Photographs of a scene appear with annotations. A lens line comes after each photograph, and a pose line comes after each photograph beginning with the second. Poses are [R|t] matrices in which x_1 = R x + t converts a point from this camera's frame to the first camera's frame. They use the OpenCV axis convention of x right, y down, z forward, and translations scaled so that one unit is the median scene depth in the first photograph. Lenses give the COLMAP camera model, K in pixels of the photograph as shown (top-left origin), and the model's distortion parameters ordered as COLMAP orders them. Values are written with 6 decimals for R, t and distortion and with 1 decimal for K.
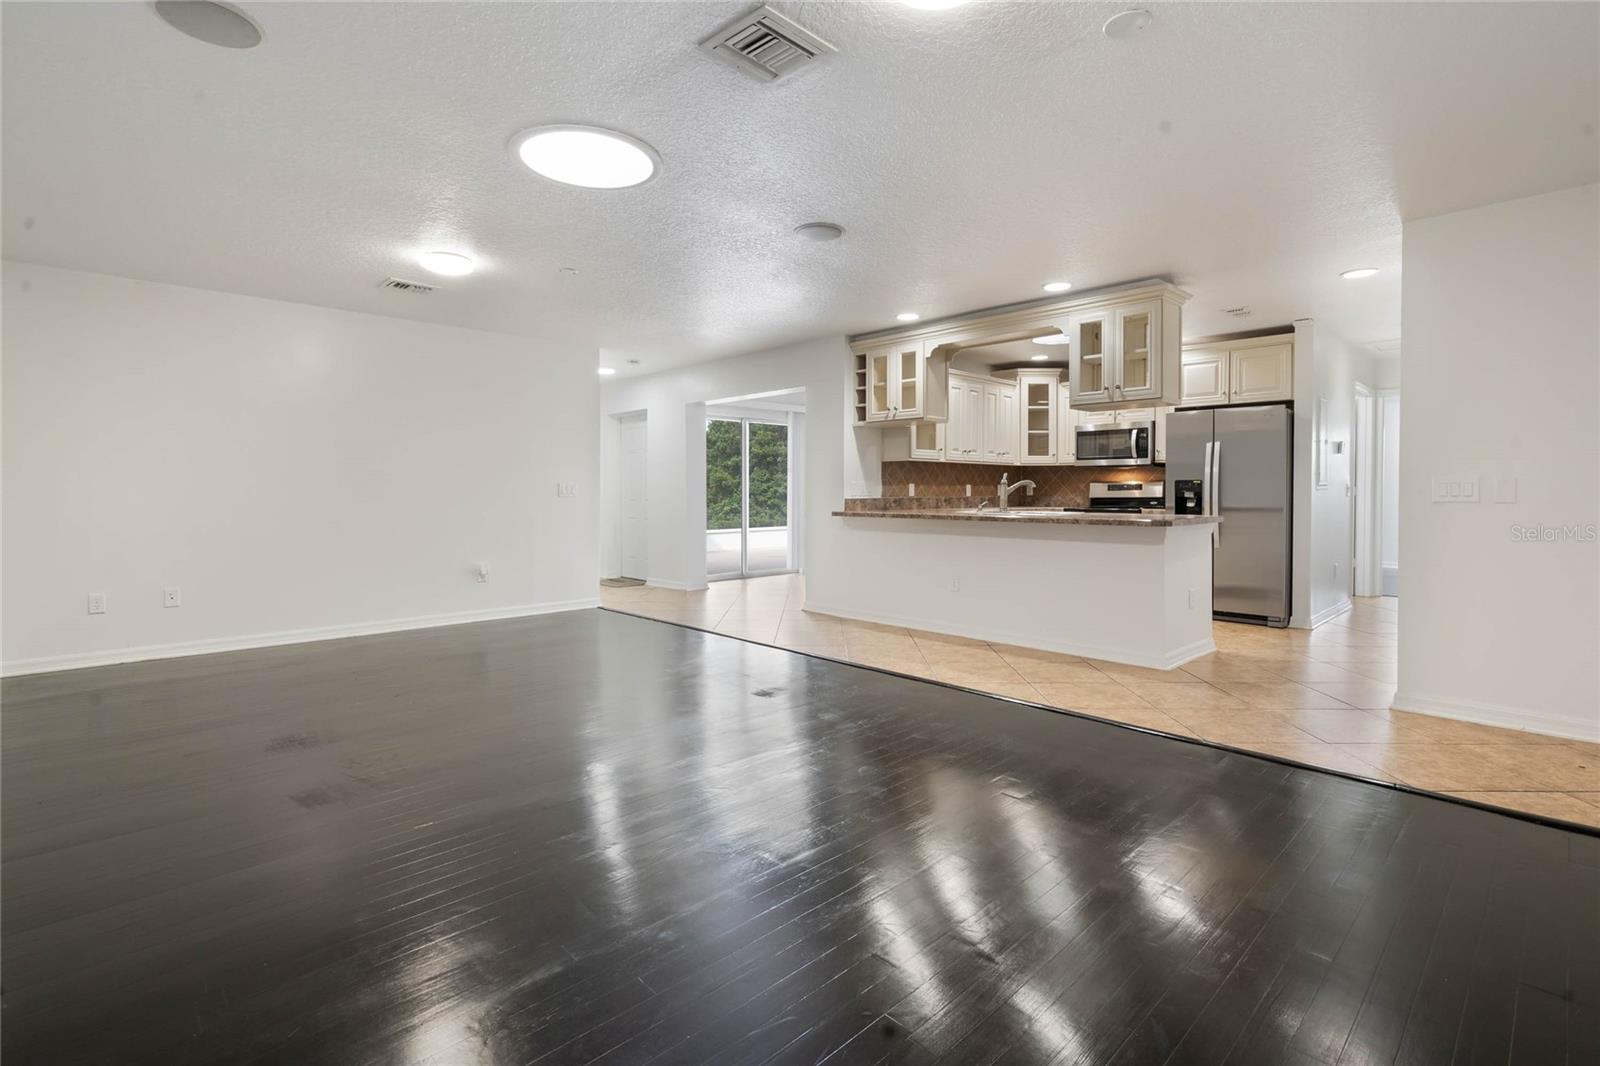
lens RADIAL K [[759.5, 0, 804.6], [0, 759.5, 504.7], [0, 0, 1]] dist [-0.011166, 0.000654]
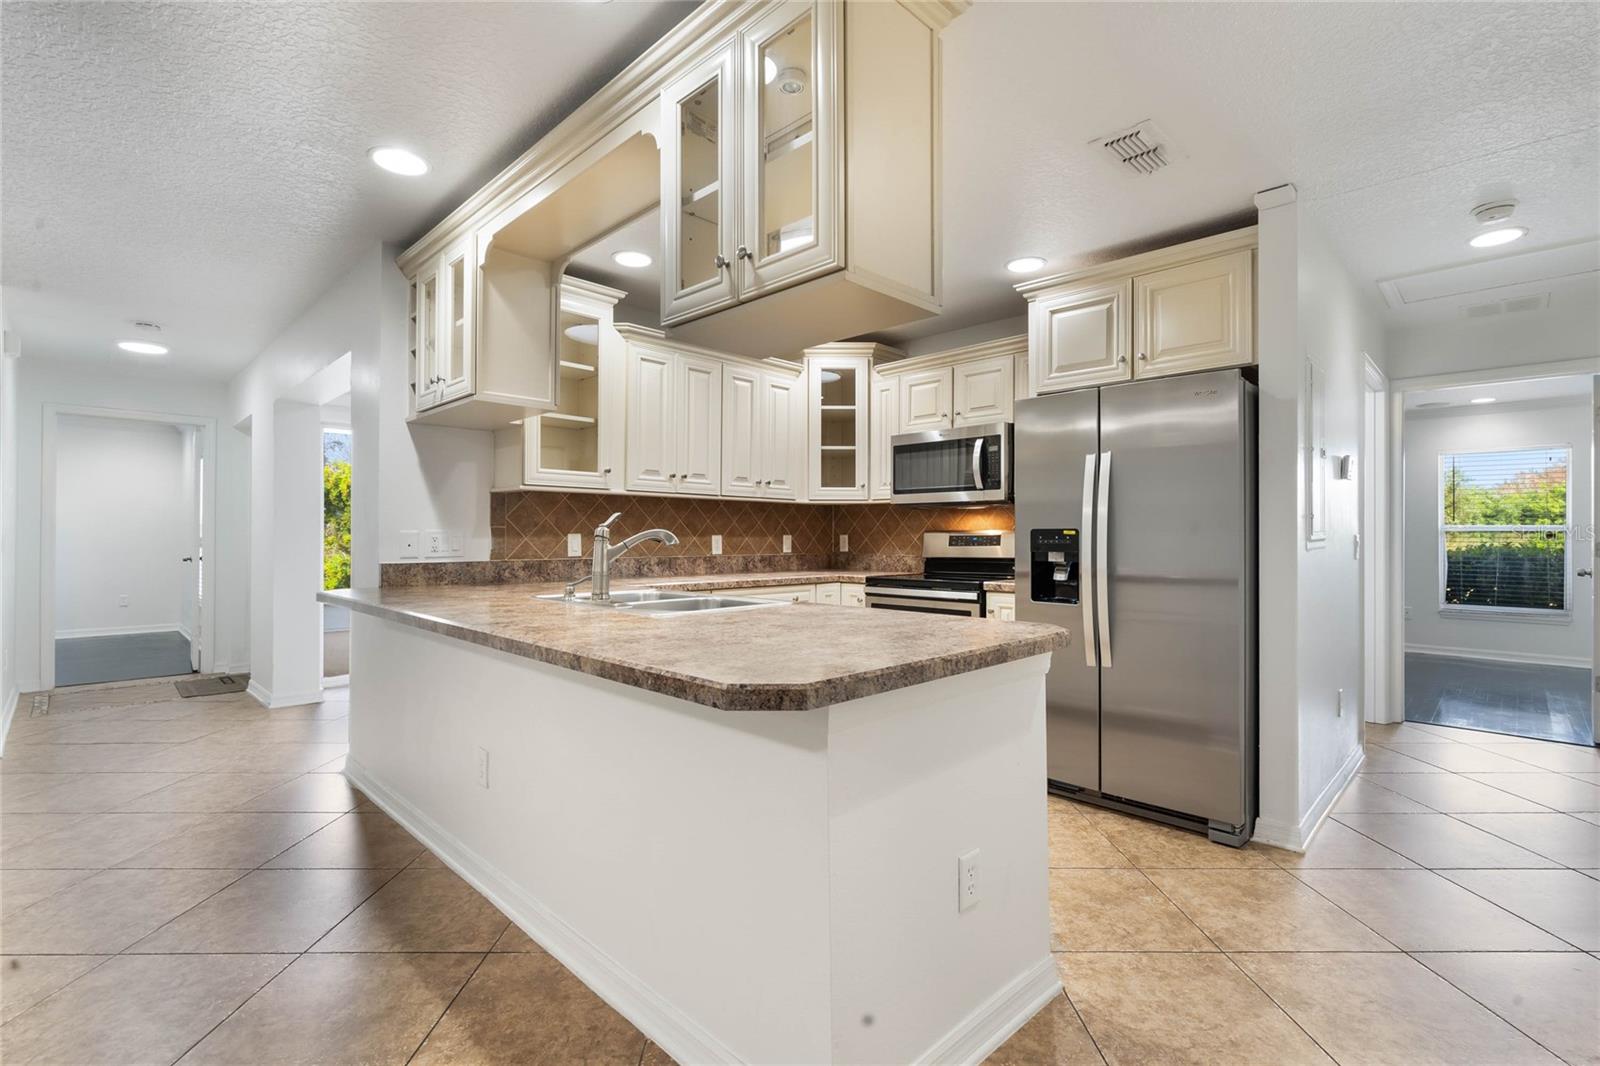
lens RADIAL K [[734.4, 0, 808.0], [0, 734.4, 533.5], [0, 0, 1]] dist [-0.003429, -0.000170]
pose [[0.999605, 0.003062, 0.027930, 0.307215], [-0.002440, 0.999749, -0.022250, -0.017037], [-0.027992, 0.022173, 0.999362, 0.480053]]
